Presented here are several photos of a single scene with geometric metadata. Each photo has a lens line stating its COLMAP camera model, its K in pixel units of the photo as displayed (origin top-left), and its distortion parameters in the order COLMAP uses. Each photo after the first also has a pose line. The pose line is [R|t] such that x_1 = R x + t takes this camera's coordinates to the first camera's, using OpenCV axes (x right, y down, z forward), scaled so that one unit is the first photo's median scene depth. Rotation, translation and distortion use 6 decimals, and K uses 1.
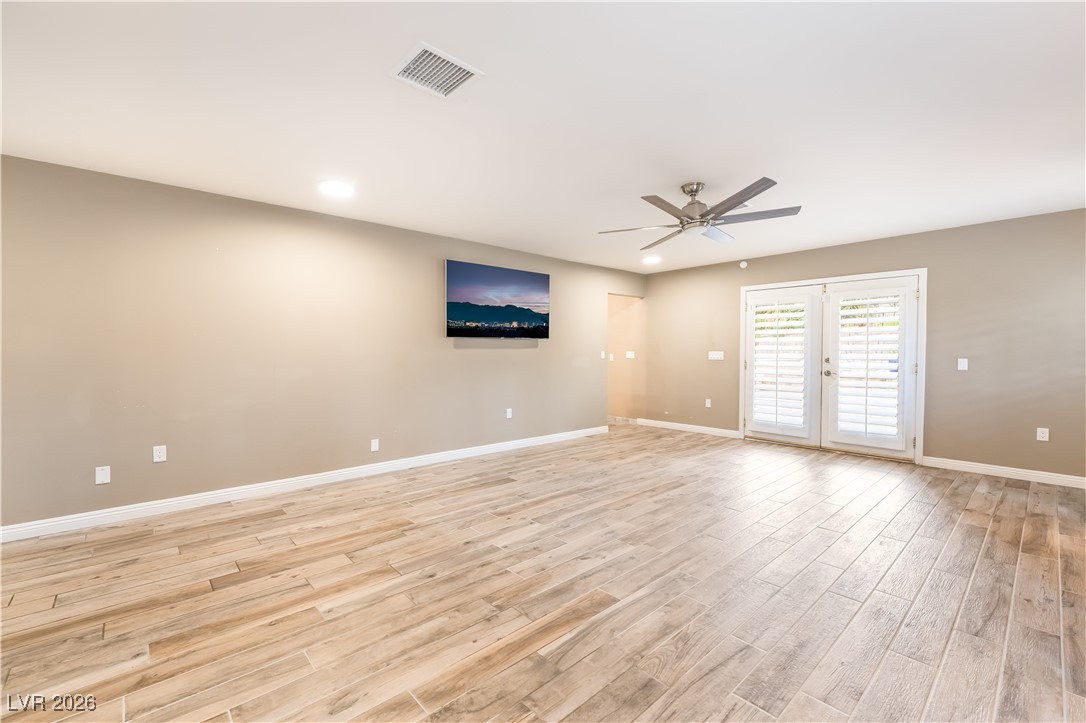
lens RADIAL K [[450.6, 0, 543.0], [0, 450.6, 361.5], [0, 0, 1]] dist [0.000258, 0.000211]
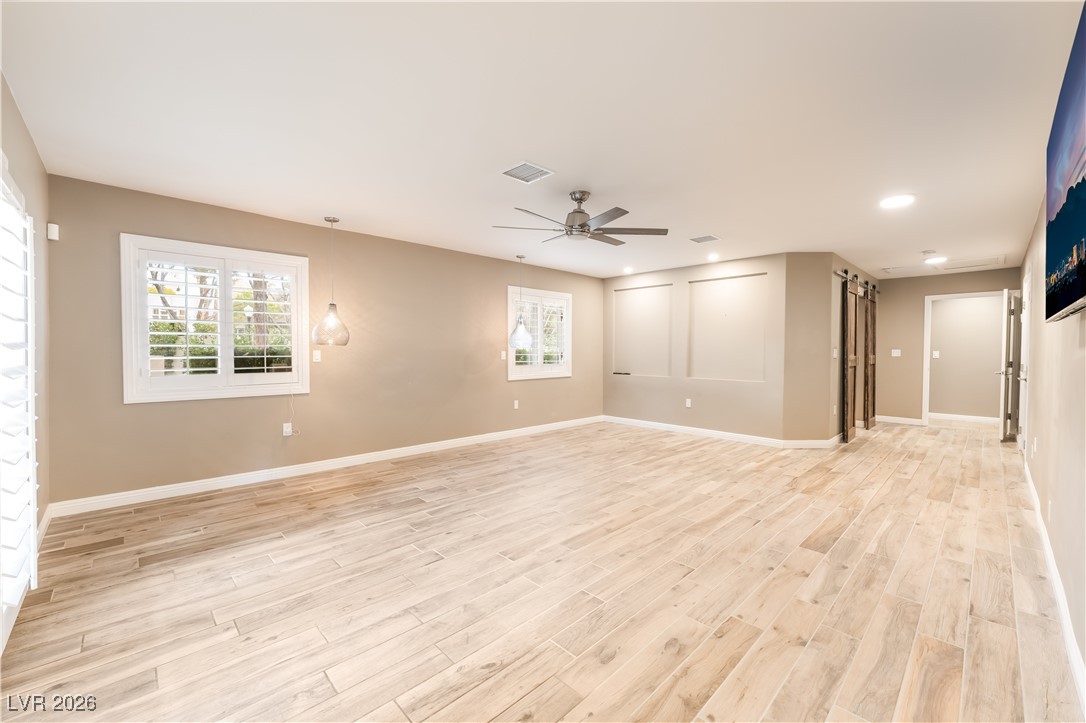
lens RADIAL K [[450.6, 0, 543.0], [0, 450.6, 361.5], [0, 0, 1]] dist [0.000258, 0.000211]
pose [[-0.998878, -0.003046, -0.047250, 0.453783], [-0.005584, 0.998544, 0.053659, -0.066760], [0.047018, 0.053863, -0.997441, 2.021159]]
